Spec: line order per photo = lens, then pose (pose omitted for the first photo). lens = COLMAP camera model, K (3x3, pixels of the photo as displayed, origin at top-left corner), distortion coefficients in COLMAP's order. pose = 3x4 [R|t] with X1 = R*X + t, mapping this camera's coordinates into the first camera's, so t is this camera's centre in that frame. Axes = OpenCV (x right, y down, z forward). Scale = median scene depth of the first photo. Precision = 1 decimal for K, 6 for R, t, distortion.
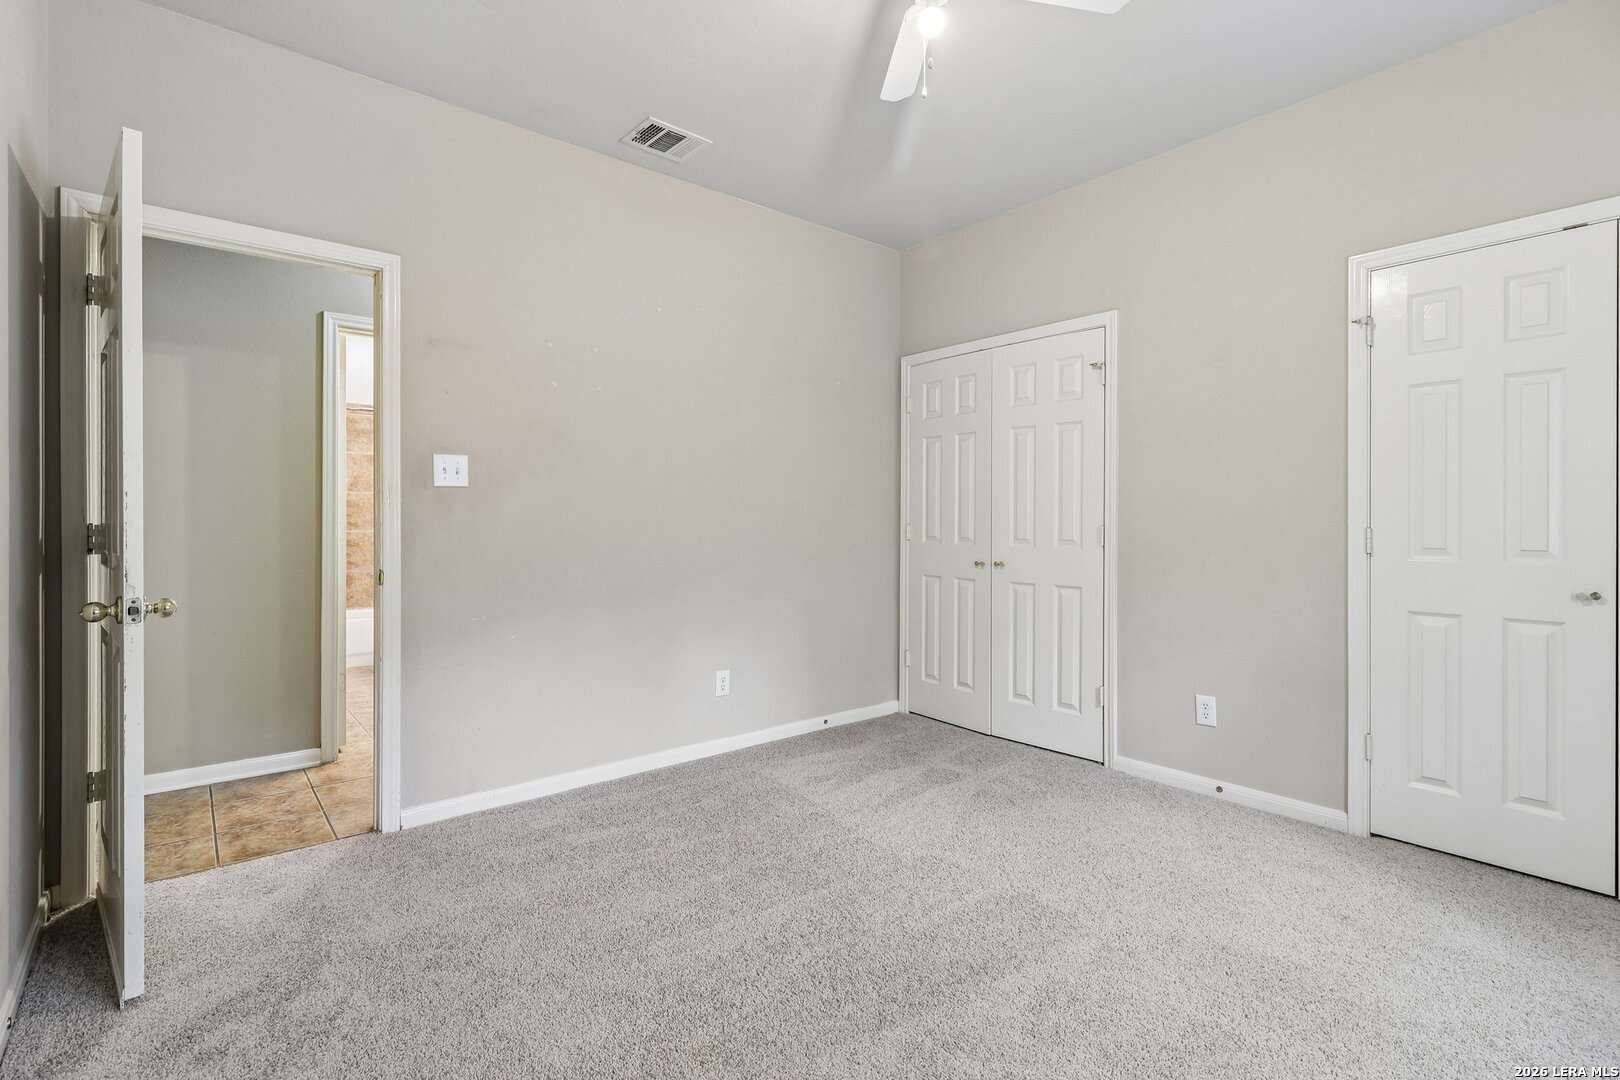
lens RADIAL K [[752.8, 0, 818.2], [0, 752.8, 526.7], [0, 0, 1]] dist [0.002129, -0.000571]
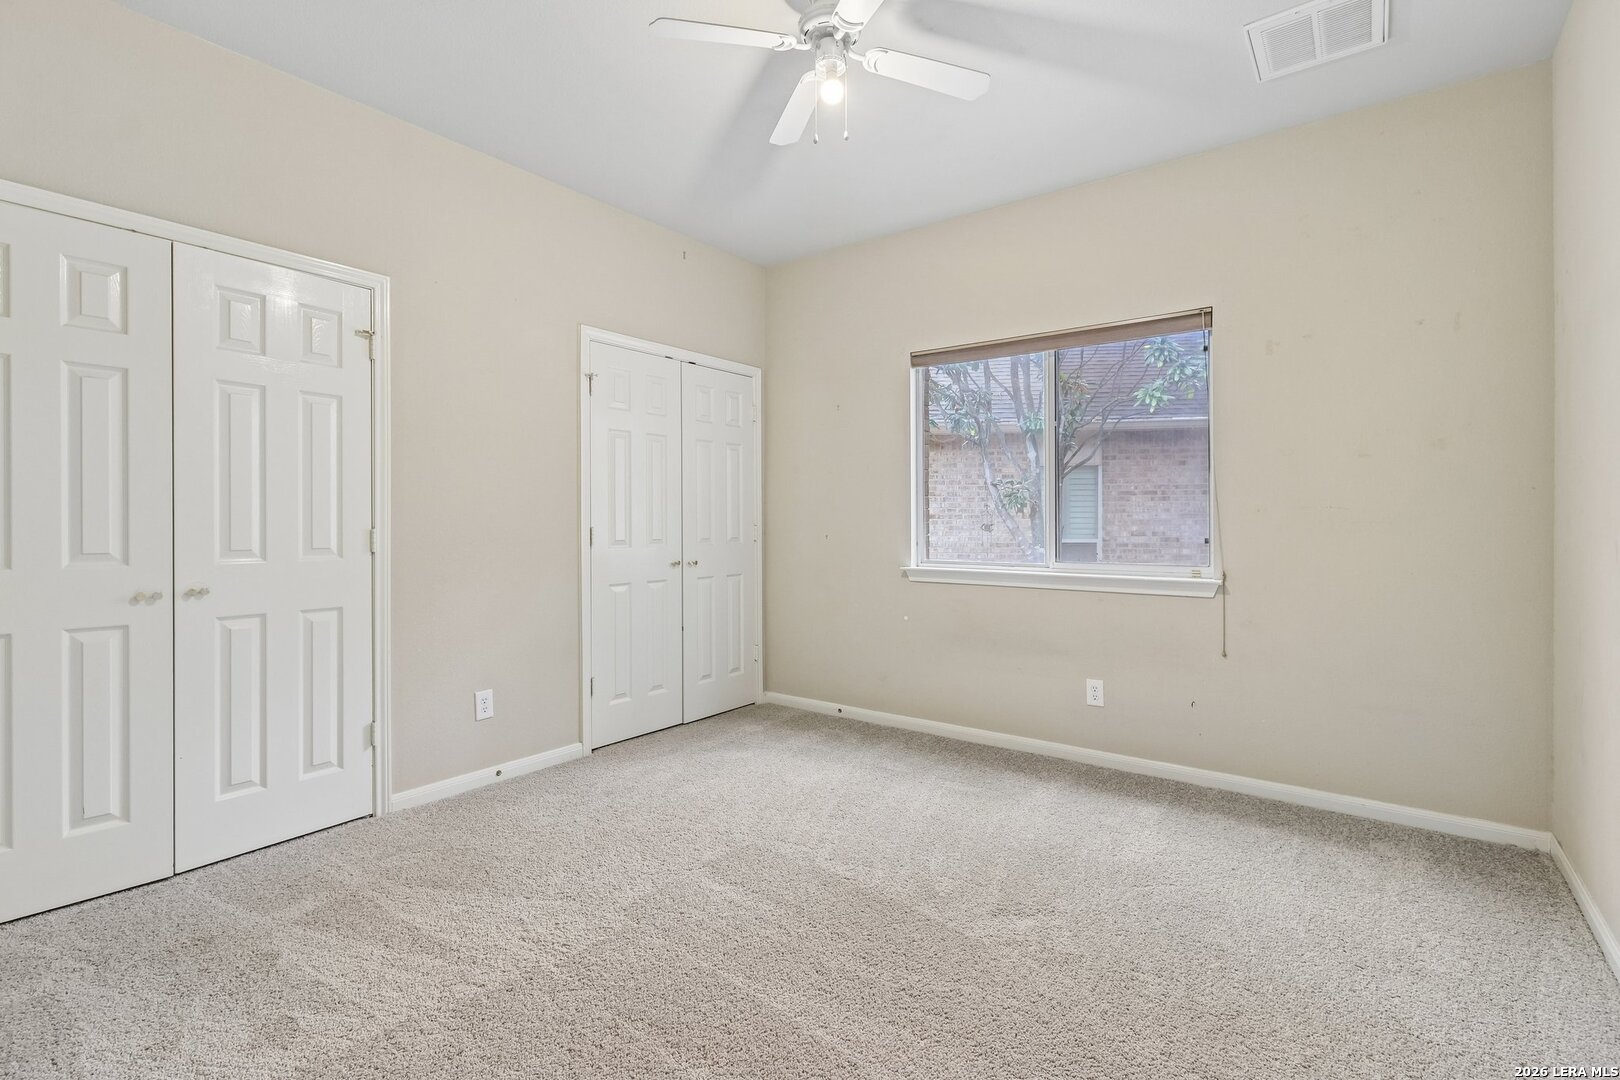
lens RADIAL K [[752.8, 0, 818.3], [0, 752.8, 528.3], [0, 0, 1]] dist [0.002129, -0.000571]
pose [[-0.216419, -0.006954, 0.976276, -0.572034], [0.016138, 0.999813, 0.010699, -0.002209], [-0.976167, 0.018071, -0.216266, 0.742825]]
